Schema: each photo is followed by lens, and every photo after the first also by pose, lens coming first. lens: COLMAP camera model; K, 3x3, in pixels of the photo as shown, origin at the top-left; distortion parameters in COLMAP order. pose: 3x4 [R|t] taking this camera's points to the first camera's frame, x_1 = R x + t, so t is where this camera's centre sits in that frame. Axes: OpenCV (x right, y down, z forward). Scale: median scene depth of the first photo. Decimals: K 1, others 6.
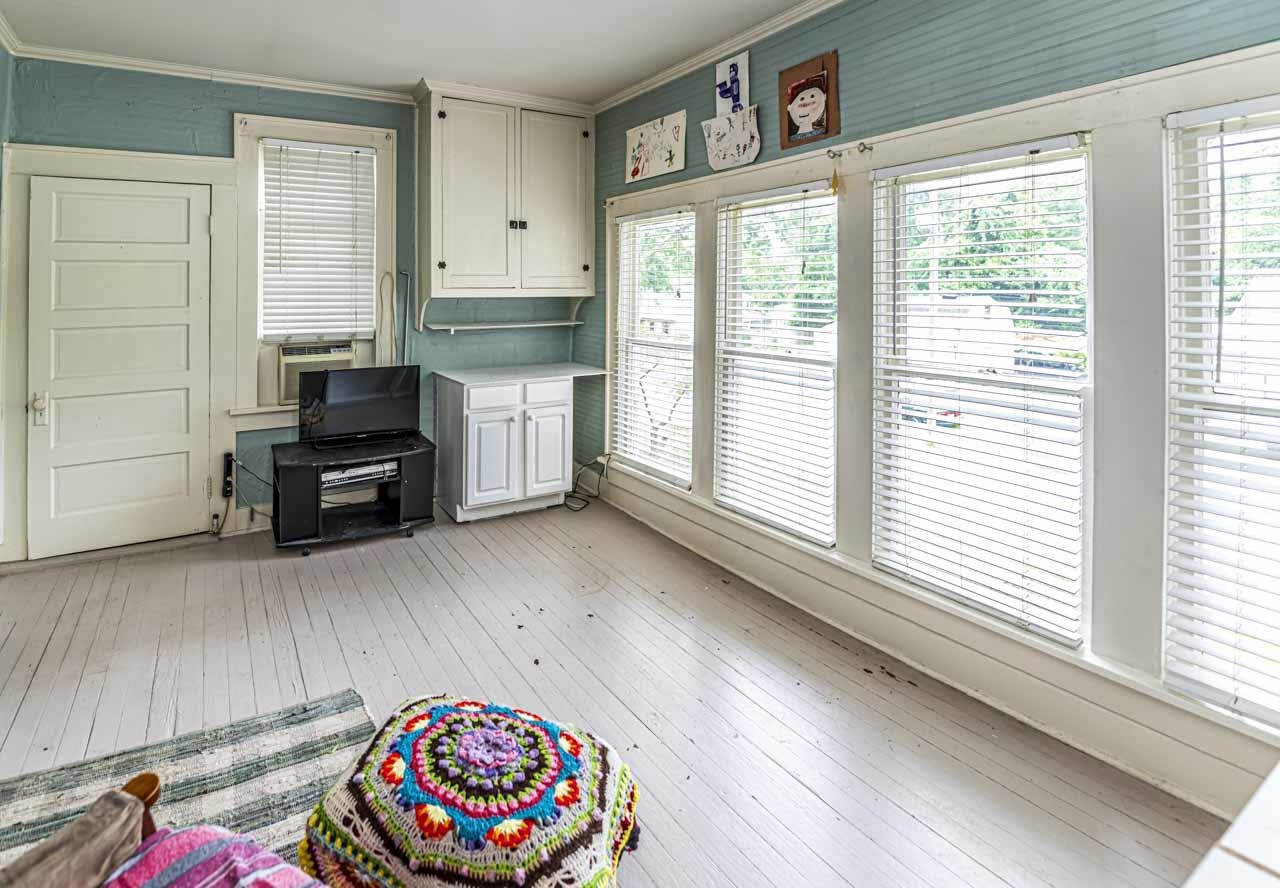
lens RADIAL K [[657.4, 0, 636.1], [0, 657.4, 298.5], [0, 0, 1]] dist [-0.019860, 0.000657]
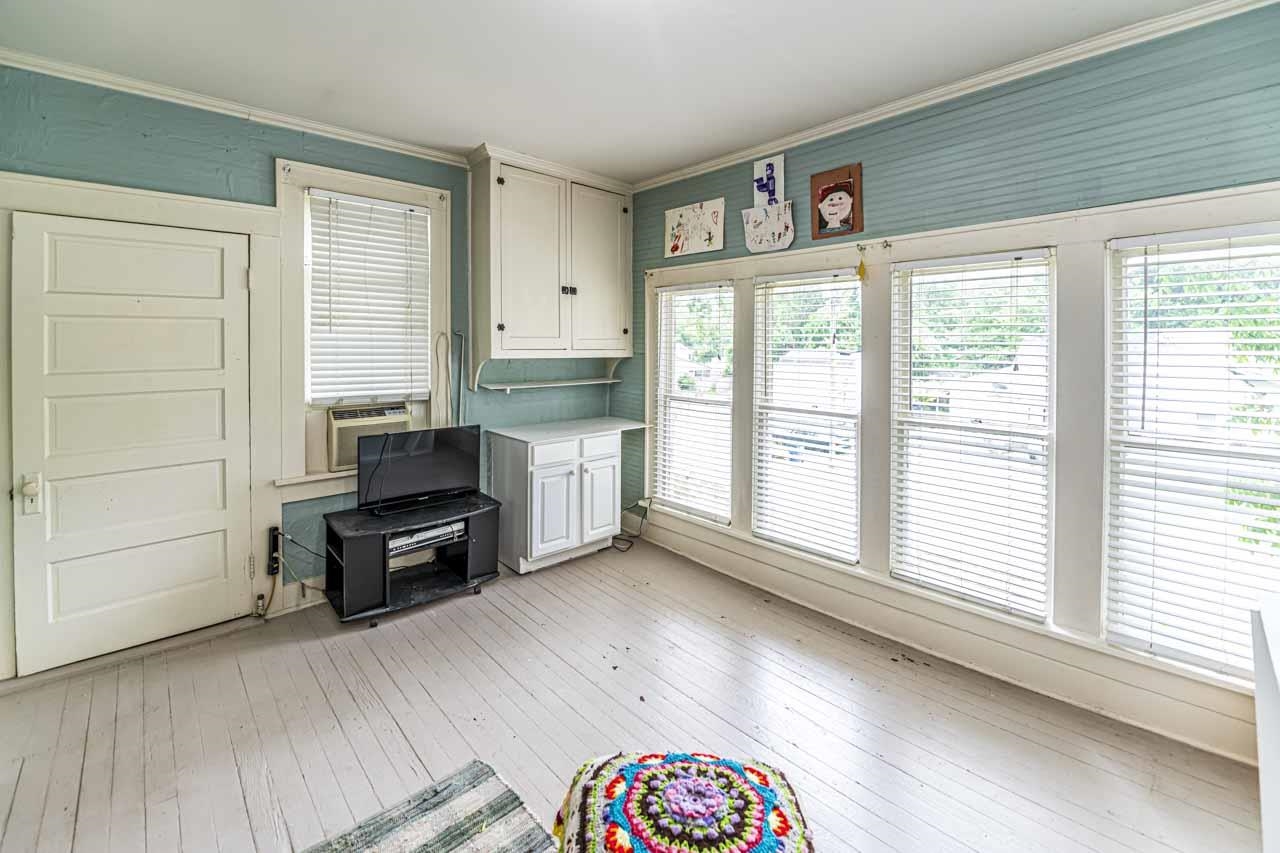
lens RADIAL K [[551.9, 0, 737.3], [0, 551.9, 357.4], [0, 0, 1]] dist [-0.018016, -0.000784]
pose [[0.955141, 0.009752, 0.295992, -0.220737], [-0.013983, 0.999828, 0.012182, -0.021528], [-0.295822, -0.015774, 0.955113, 0.070135]]
